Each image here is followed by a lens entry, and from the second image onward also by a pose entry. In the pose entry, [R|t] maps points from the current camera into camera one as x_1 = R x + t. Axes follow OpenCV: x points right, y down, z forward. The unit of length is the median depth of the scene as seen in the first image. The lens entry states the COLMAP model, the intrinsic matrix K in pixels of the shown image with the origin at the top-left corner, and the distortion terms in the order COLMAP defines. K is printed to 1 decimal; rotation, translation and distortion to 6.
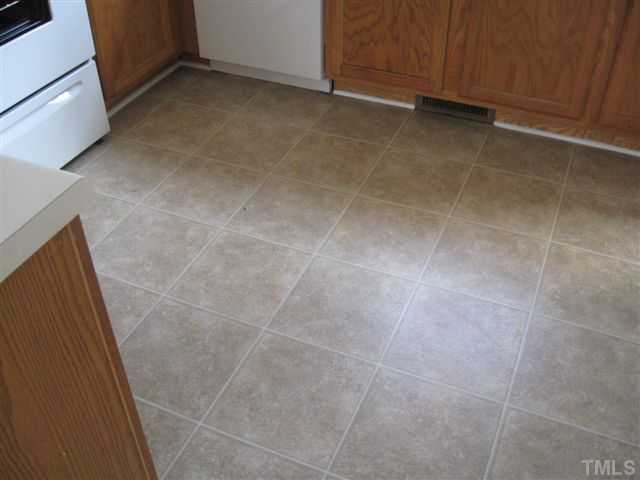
lens RADIAL K [[668.1, 0, 320.0], [0, 668.1, 240.0], [0, 0, 1]] dist [-0.013862, -0.016367]
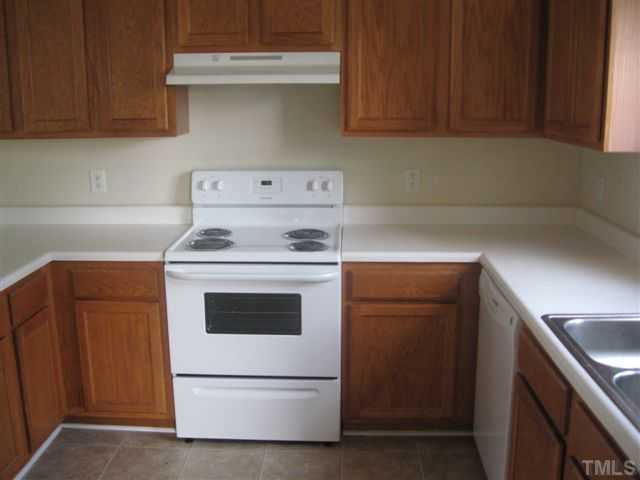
lens RADIAL K [[668.1, 0, 320.0], [0, 668.1, 240.0], [0, 0, 1]] dist [-0.013862, -0.016367]
pose [[0.369169, 0.200809, -0.907408, 0.628768], [-0.583130, 0.810312, -0.057918, -0.358034], [0.723653, 0.550519, 0.416240, 0.322993]]
